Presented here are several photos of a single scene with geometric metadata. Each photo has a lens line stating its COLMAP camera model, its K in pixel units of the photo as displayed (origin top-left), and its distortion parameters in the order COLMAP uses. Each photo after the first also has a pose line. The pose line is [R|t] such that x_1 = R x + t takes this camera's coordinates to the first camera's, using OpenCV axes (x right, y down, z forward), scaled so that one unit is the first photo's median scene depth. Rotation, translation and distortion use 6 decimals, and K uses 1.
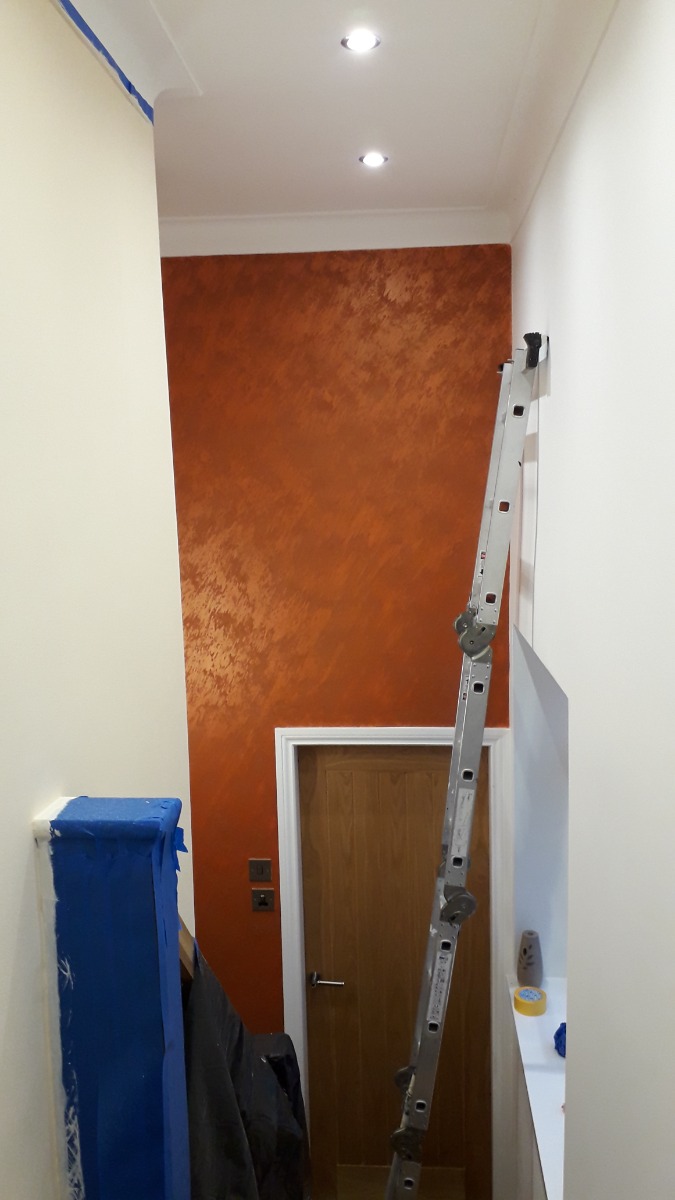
lens RADIAL K [[923.7, 0, 342.2], [0, 923.7, 600.5], [0, 0, 1]] dist [0.031579, -0.052637]
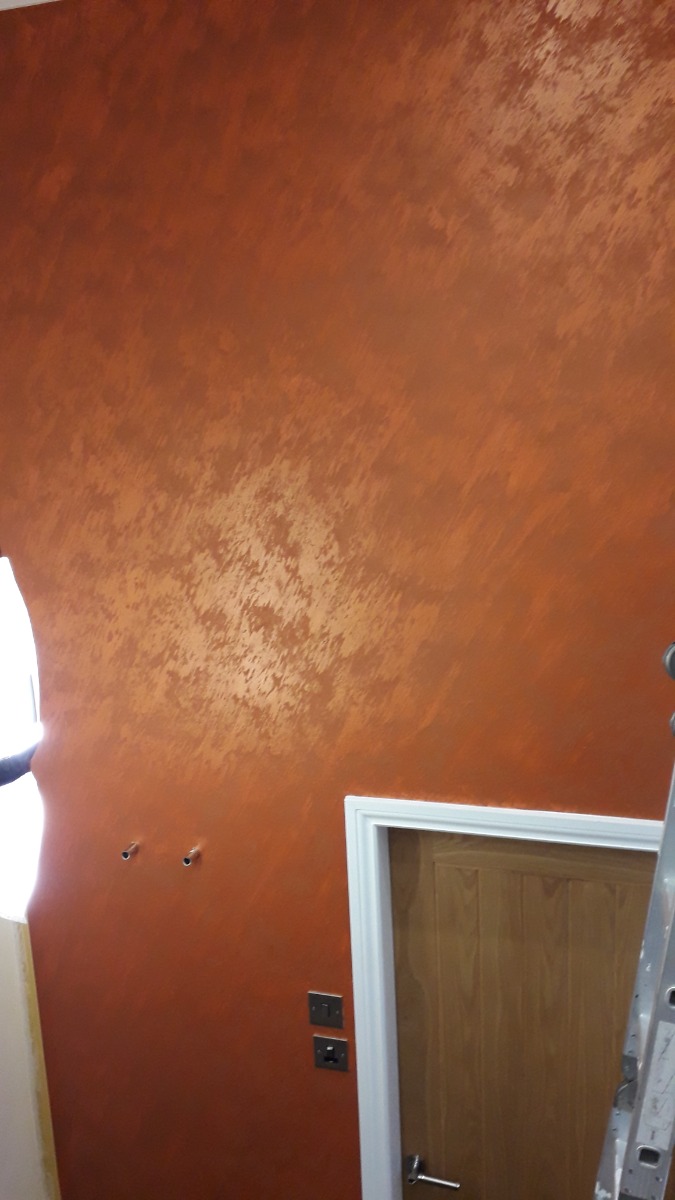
lens RADIAL K [[923.7, 0, 325.0], [0, 923.7, 606.8], [0, 0, 1]] dist [0.031579, -0.052637]
pose [[0.971157, 0.026799, -0.236930, 0.055112], [-0.002046, 0.994564, 0.104106, -0.049503], [0.238432, -0.100618, 0.965933, 0.427104]]
